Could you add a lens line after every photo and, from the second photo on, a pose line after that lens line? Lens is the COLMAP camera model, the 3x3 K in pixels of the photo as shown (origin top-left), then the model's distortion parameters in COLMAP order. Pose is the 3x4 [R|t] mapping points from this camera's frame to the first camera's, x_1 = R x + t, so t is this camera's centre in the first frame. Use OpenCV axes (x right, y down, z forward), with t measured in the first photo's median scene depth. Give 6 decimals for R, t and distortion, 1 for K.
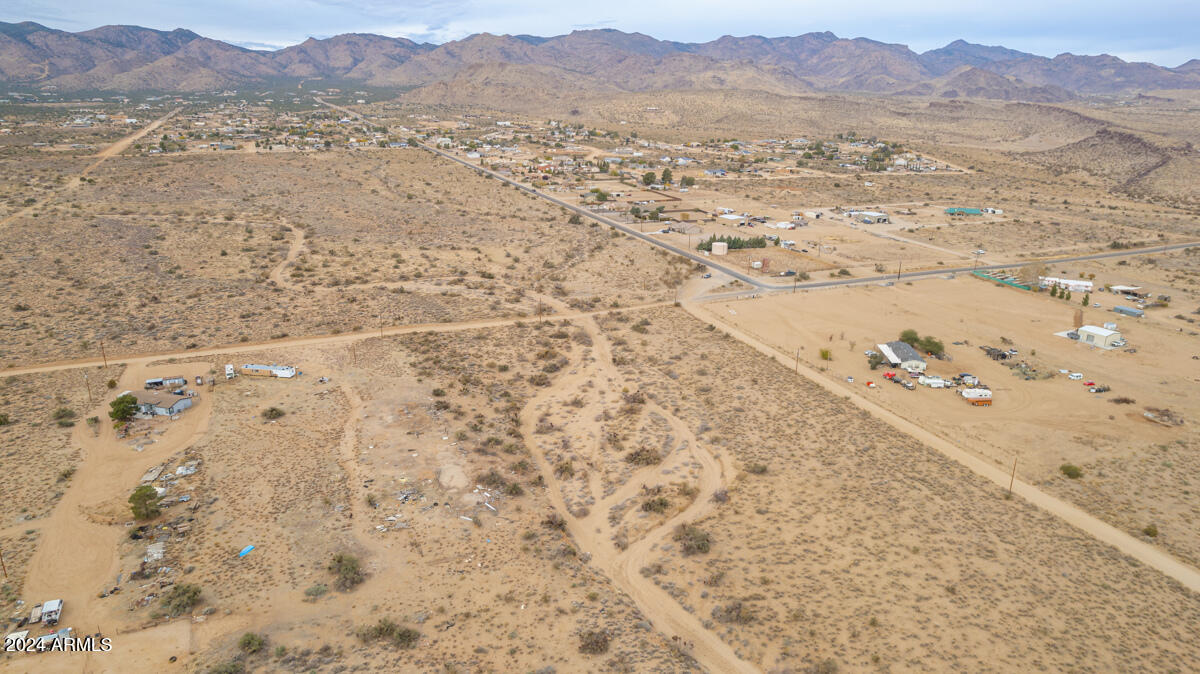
lens RADIAL K [[768.6, 0, 602.2], [0, 768.6, 337.2], [0, 0, 1]] dist [-0.079602, 0.071068]
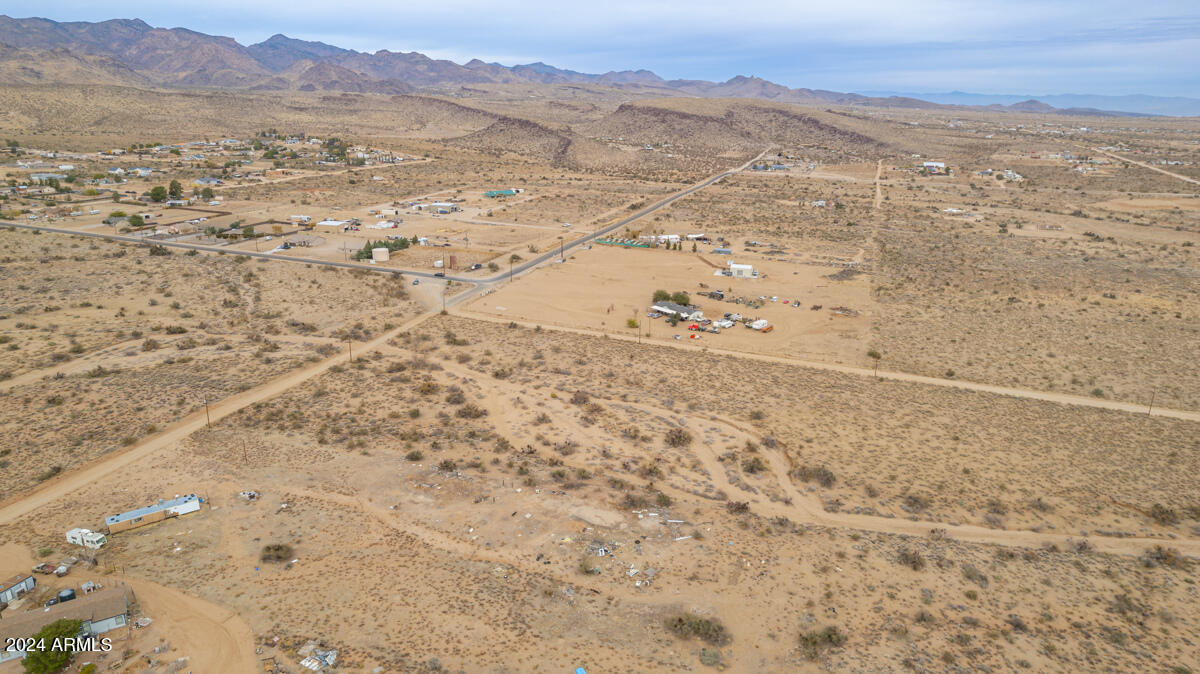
lens RADIAL K [[768.6, 0, 602.2], [0, 768.6, 340.5], [0, 0, 1]] dist [-0.079602, 0.071068]
pose [[0.691135, -0.222214, 0.687716, -0.526333], [0.214386, 0.971765, 0.098544, -0.074696], [-0.690197, 0.079329, 0.719260, 0.220800]]
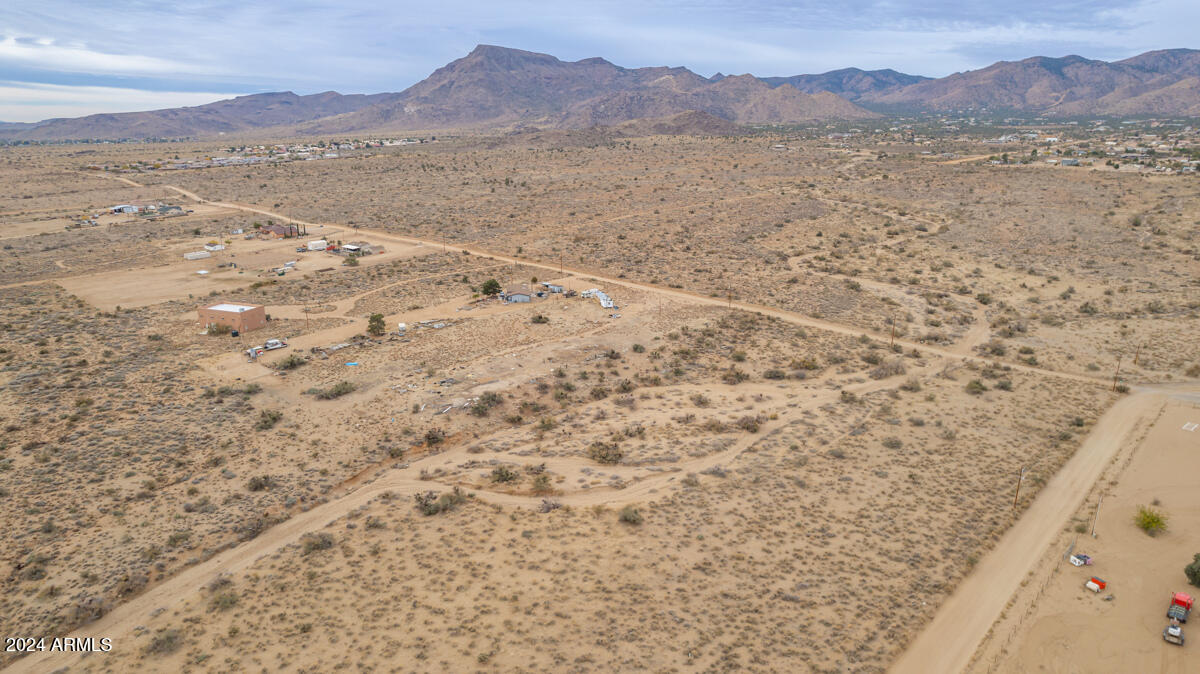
lens RADIAL K [[768.6, 0, 602.3], [0, 768.6, 344.4], [0, 0, 1]] dist [-0.079602, 0.071068]
pose [[0.380723, 0.255290, -0.888750, 0.572426], [-0.280468, 0.947738, 0.152087, -0.063161], [0.881129, 0.191363, 0.432427, 0.445360]]
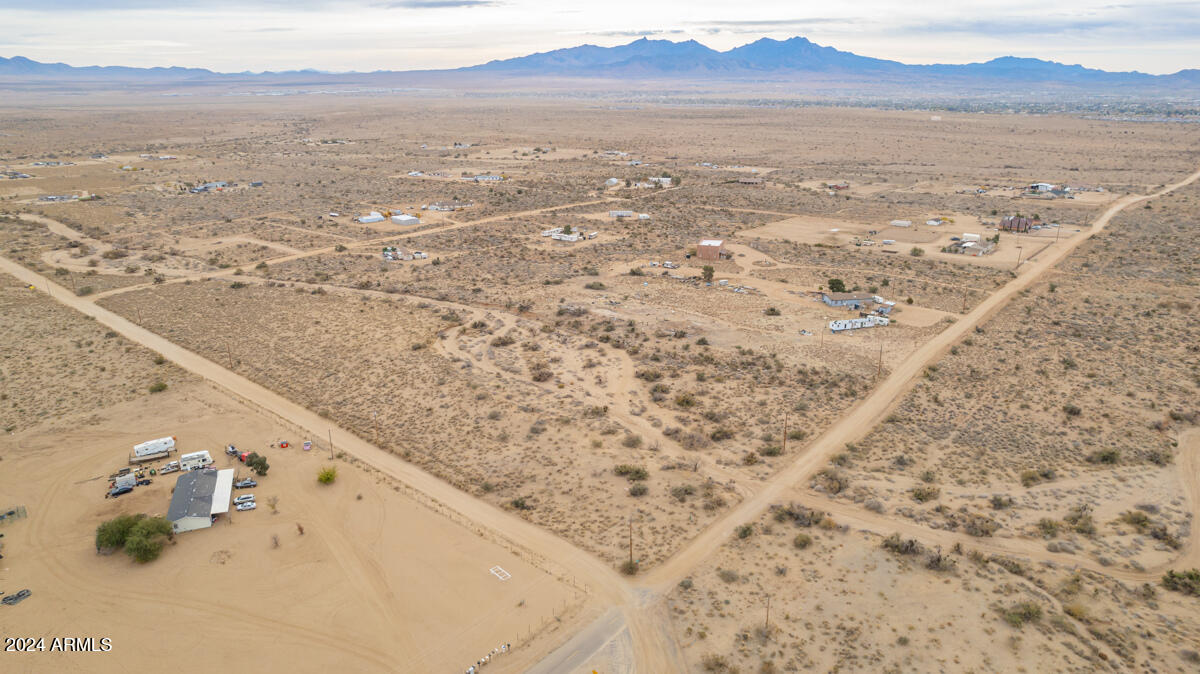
lens RADIAL K [[768.6, 0, 599.5], [0, 768.6, 344.6], [0, 0, 1]] dist [-0.079602, 0.071068]
pose [[-0.904021, 0.129795, -0.407308, 0.335298], [-0.141843, 0.807740, 0.572220, -0.477279], [0.403270, 0.575073, -0.711804, 1.505604]]
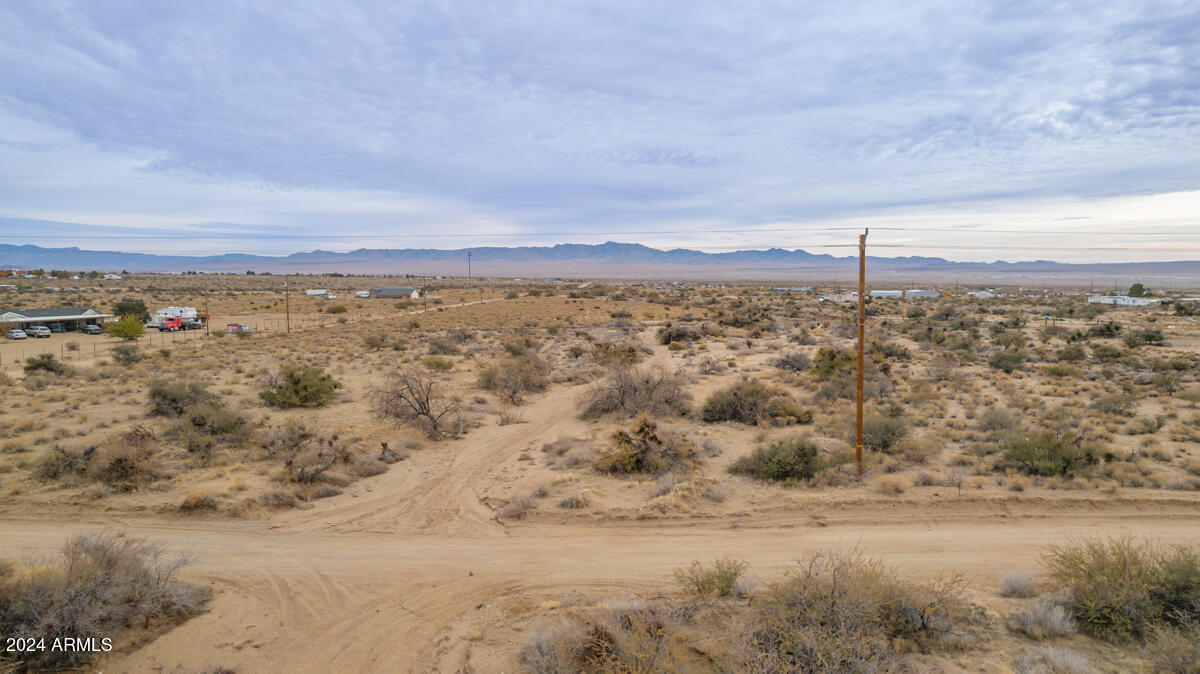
lens RADIAL K [[768.6, 0, 601.6], [0, 768.6, 323.9], [0, 0, 1]] dist [-0.079602, 0.071068]
pose [[-0.904779, -0.045431, 0.423450, -0.104198], [0.117068, 0.929459, 0.349858, -0.091448], [-0.409474, 0.366117, -0.835637, 1.239817]]
